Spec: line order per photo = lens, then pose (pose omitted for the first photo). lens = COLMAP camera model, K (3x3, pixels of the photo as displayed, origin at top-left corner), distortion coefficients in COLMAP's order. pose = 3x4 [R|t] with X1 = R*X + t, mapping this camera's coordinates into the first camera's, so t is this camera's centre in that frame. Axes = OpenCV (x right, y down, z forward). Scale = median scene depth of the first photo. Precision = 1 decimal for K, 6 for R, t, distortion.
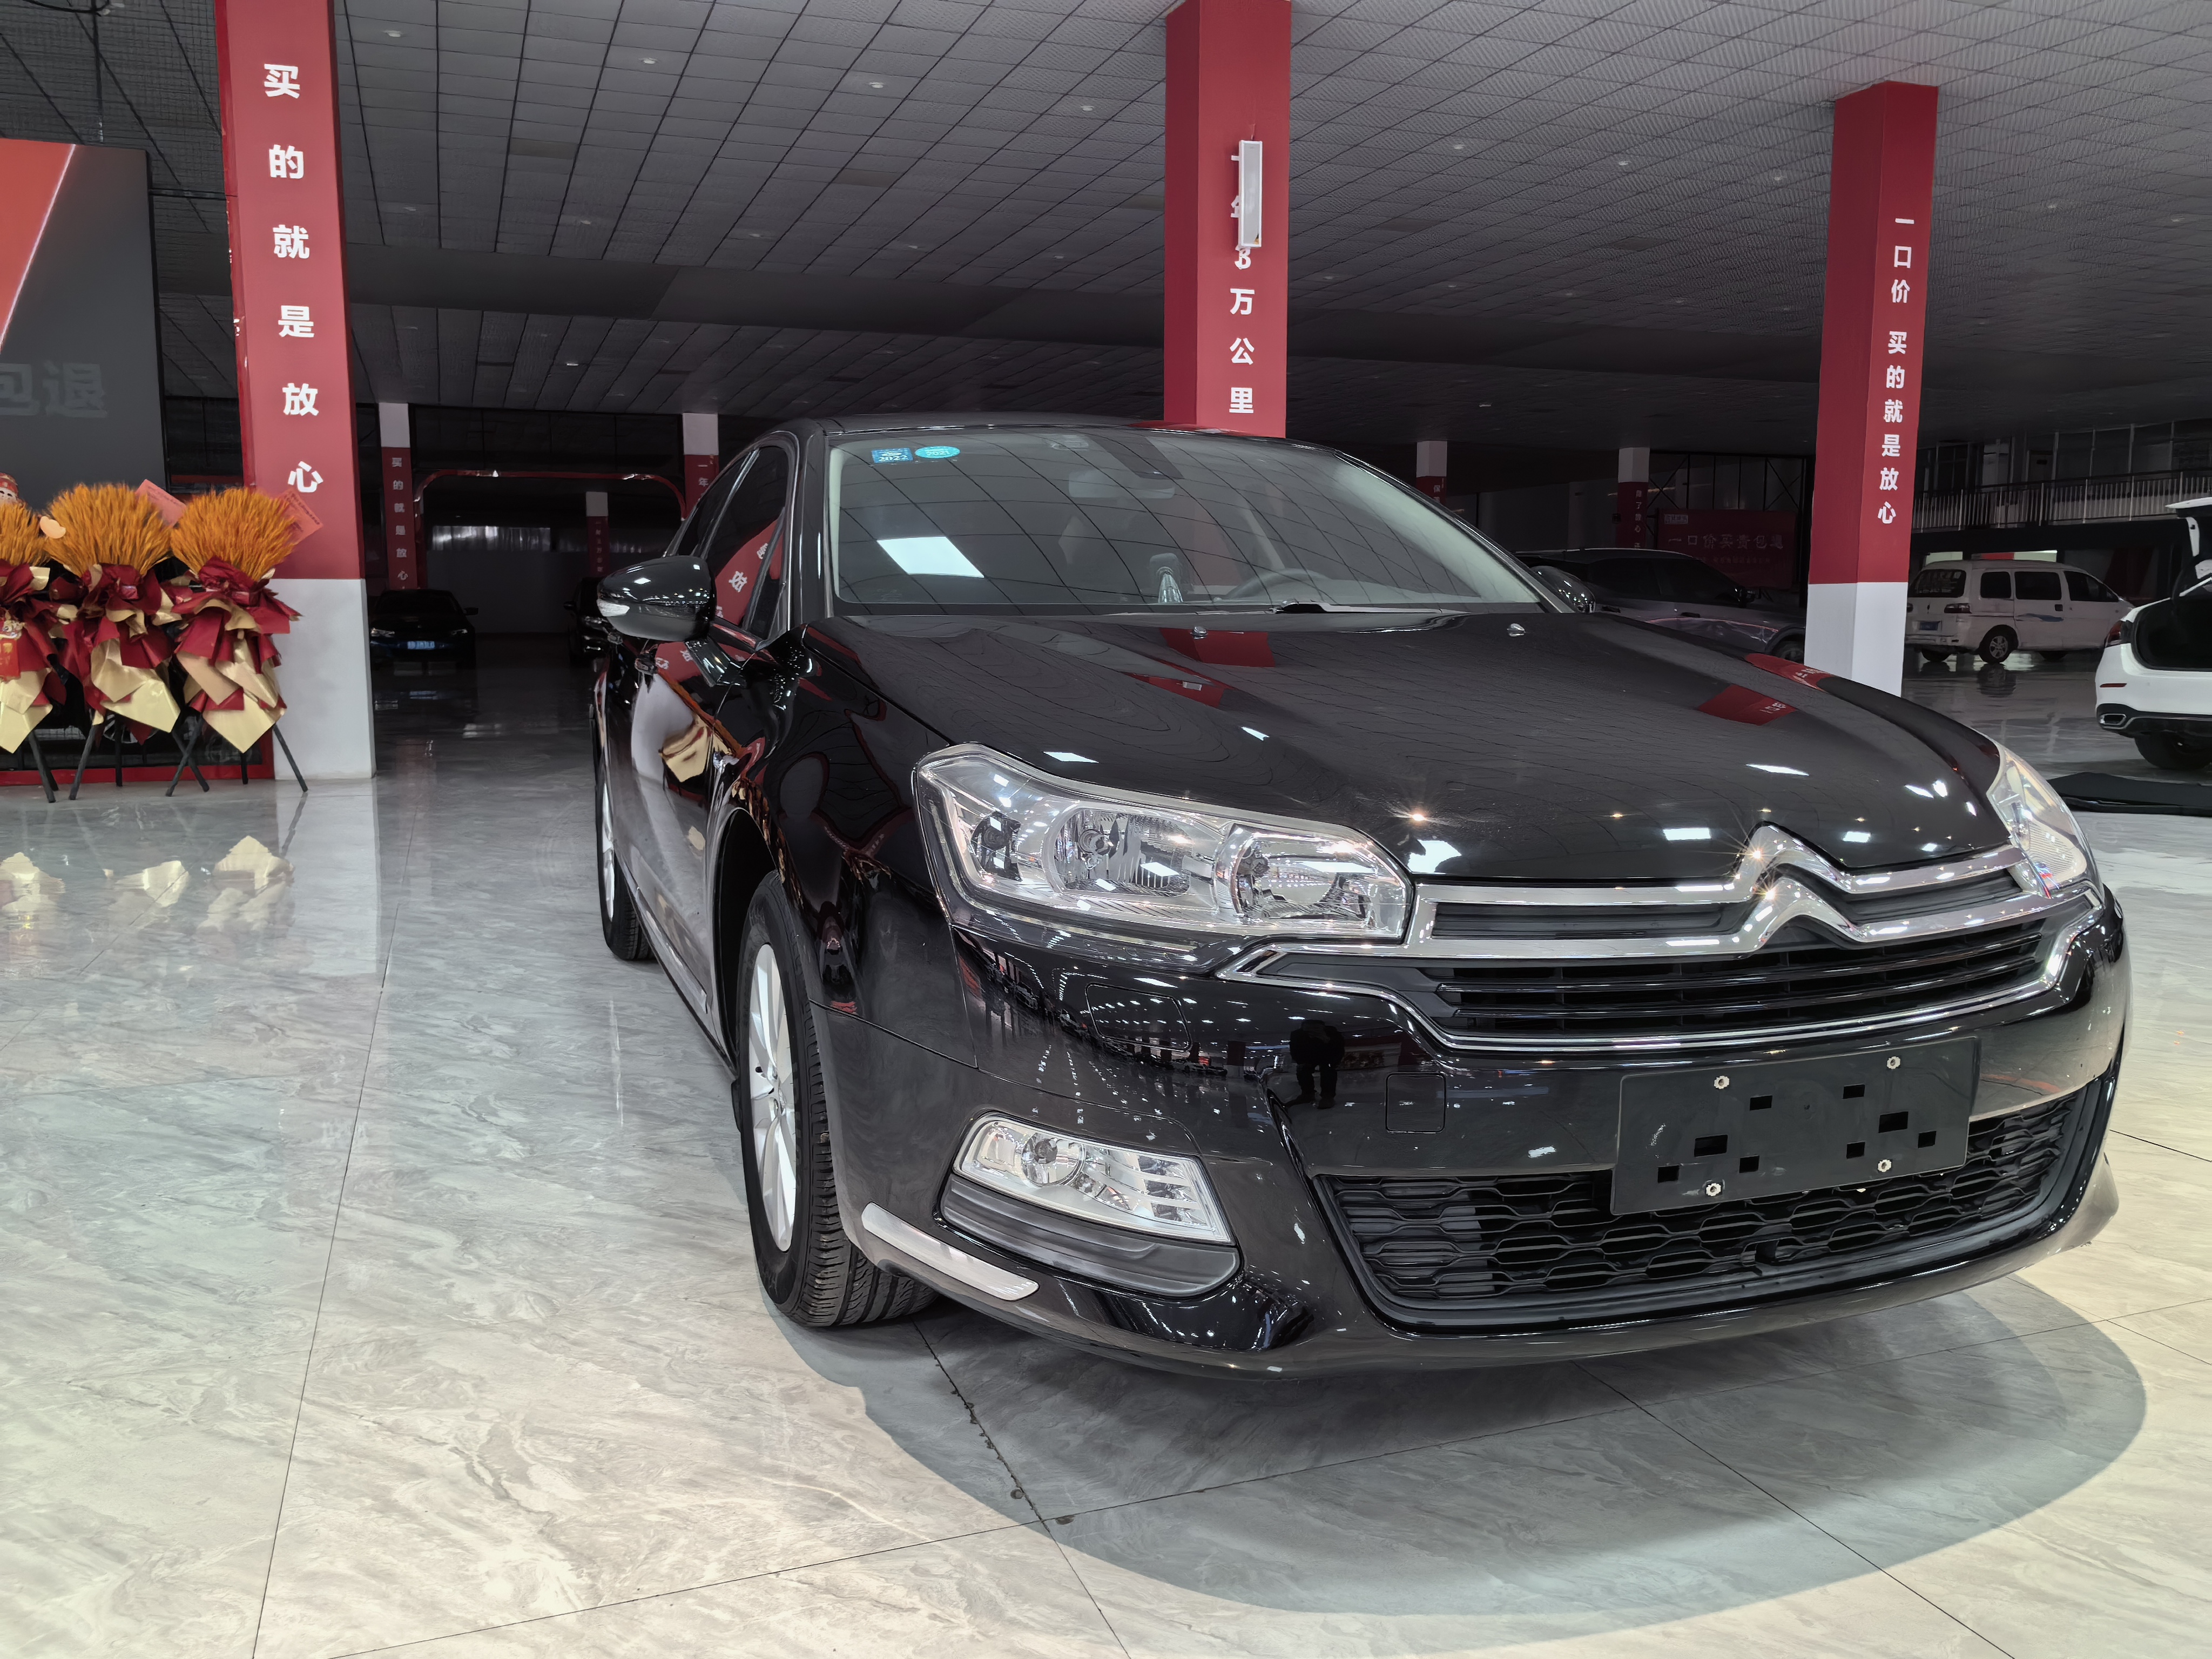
lens RADIAL K [[1749.2, 0, 1113.4], [0, 1749.2, 830.6], [0, 0, 1]] dist [0.041645, -0.047903]
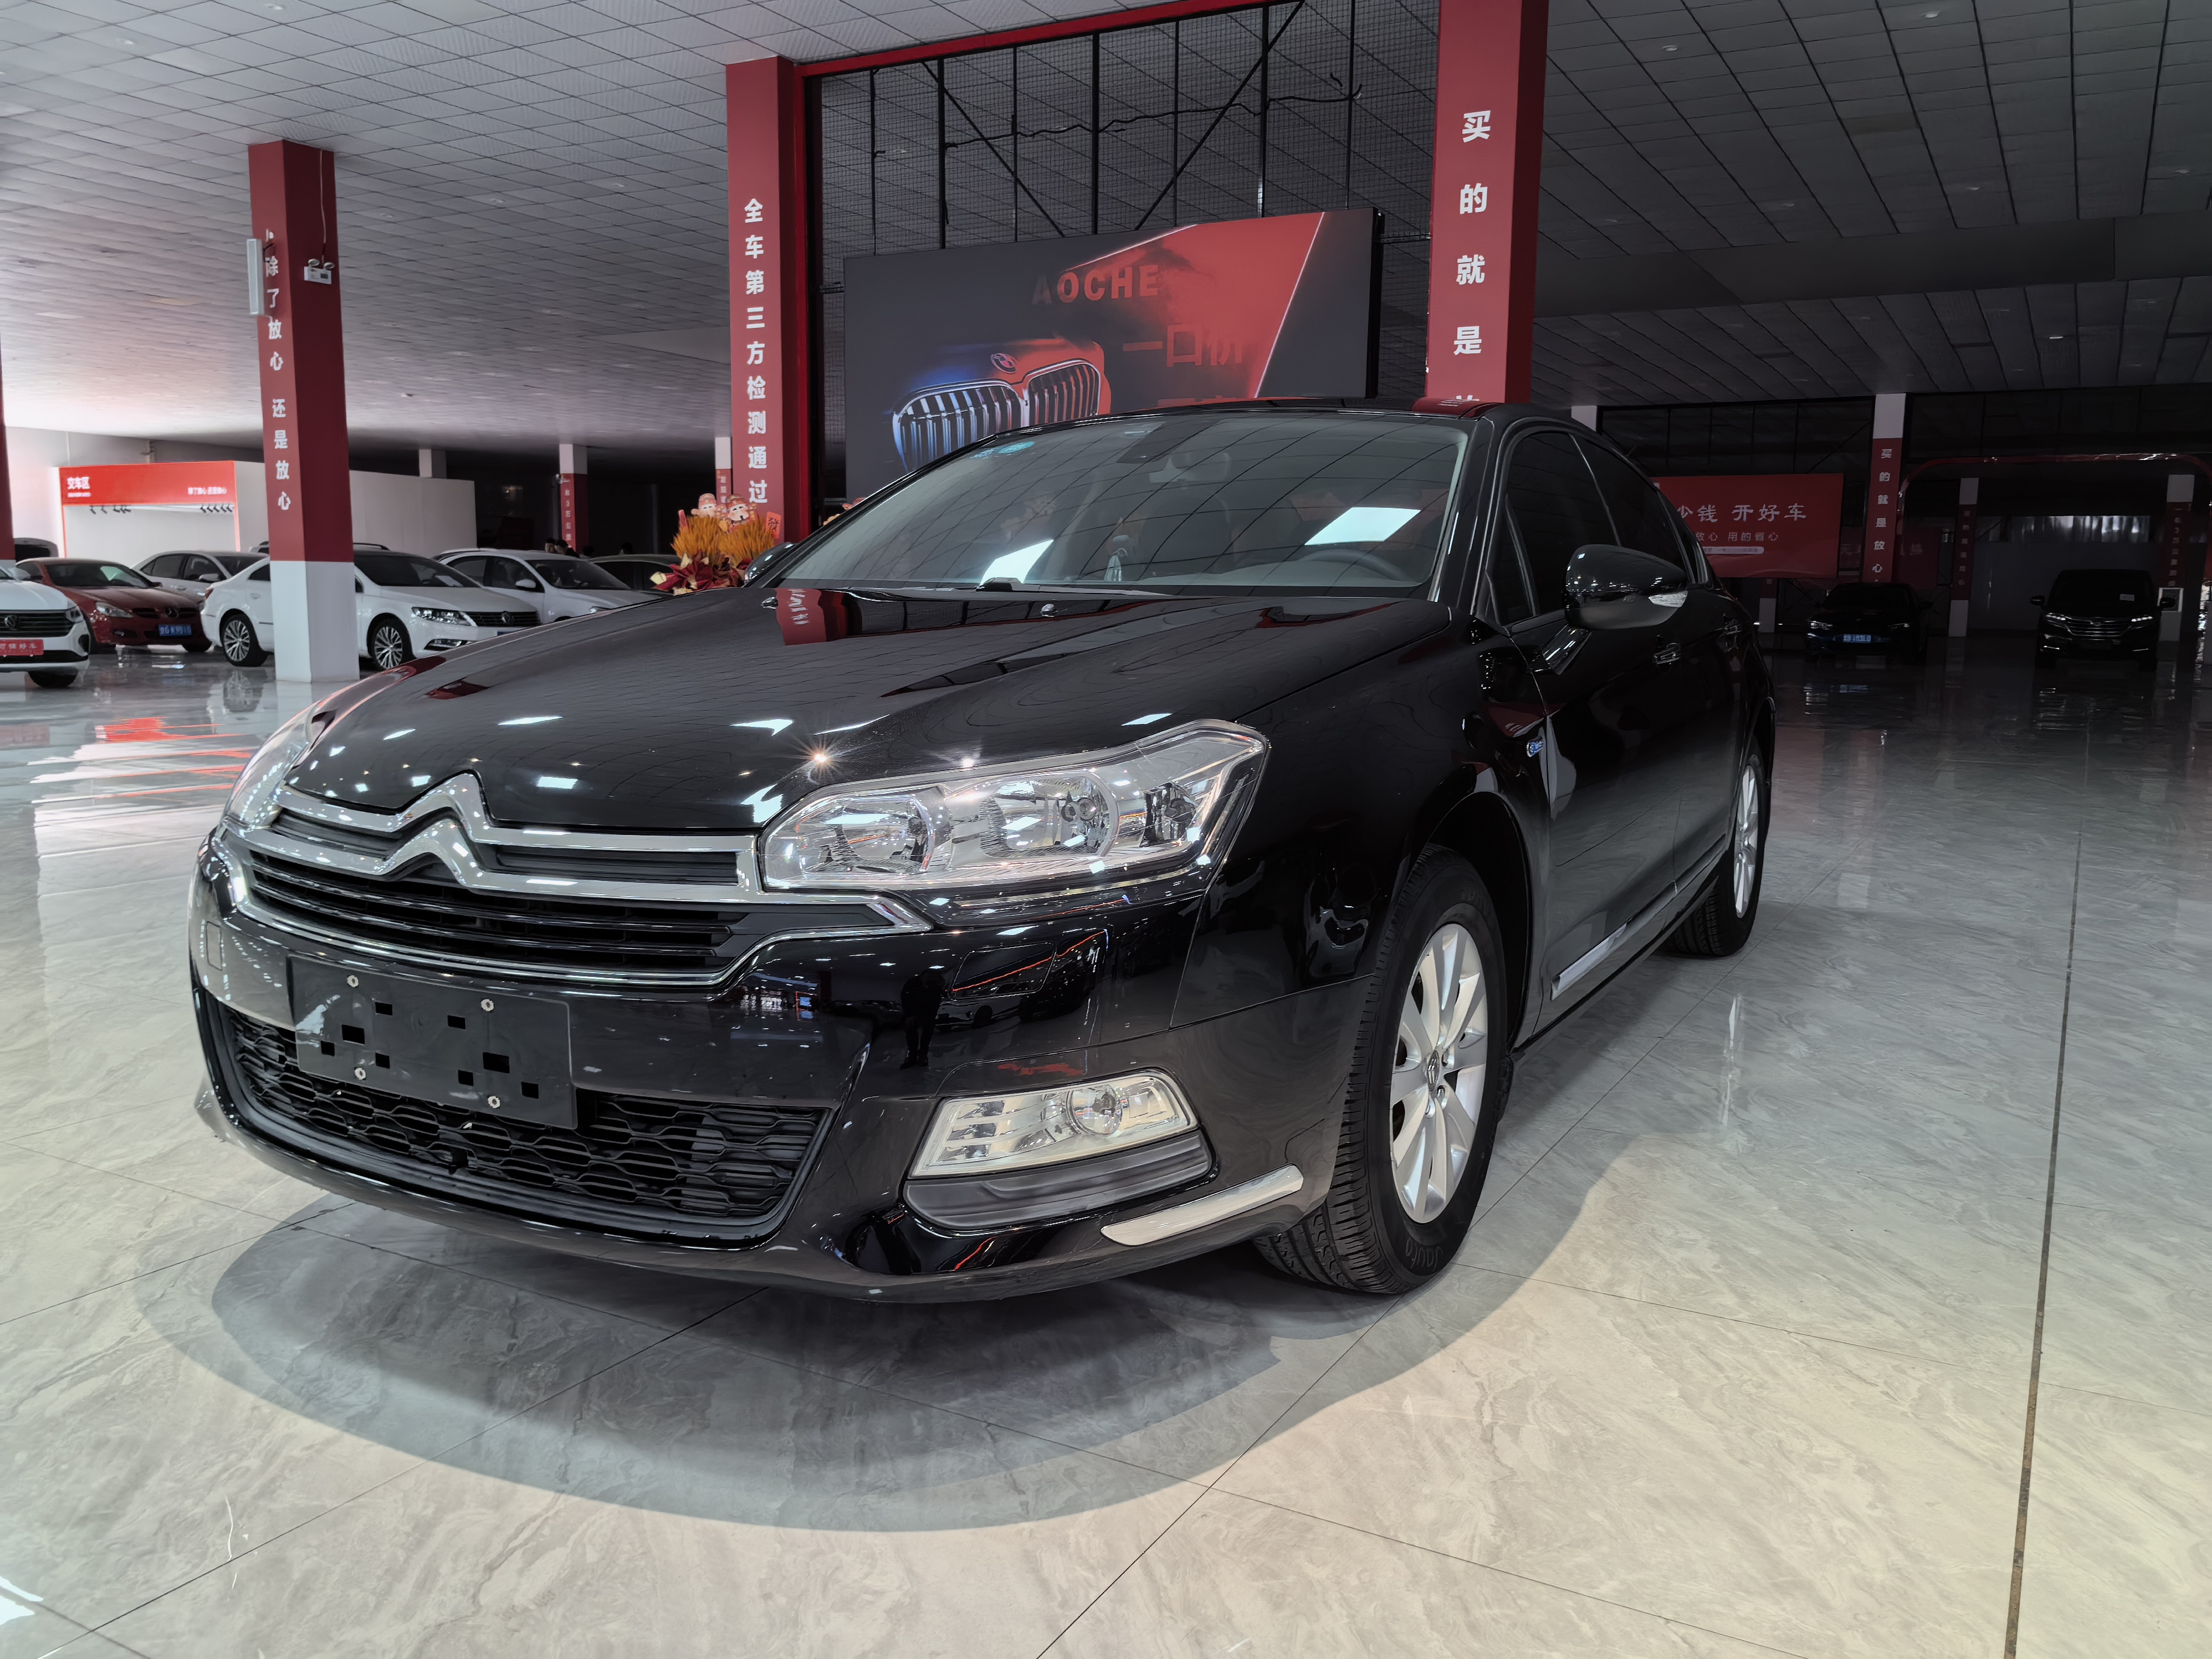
lens RADIAL K [[1757.1, 0, 1106.0], [0, 1757.1, 829.5], [0, 0, 1]] dist [0.037540, -0.049614]
pose [[0.643442, 0.113312, -0.757062, 0.280231], [-0.111790, 0.992290, 0.053507, -0.013754], [0.757288, 0.050204, 0.651149, 0.110295]]
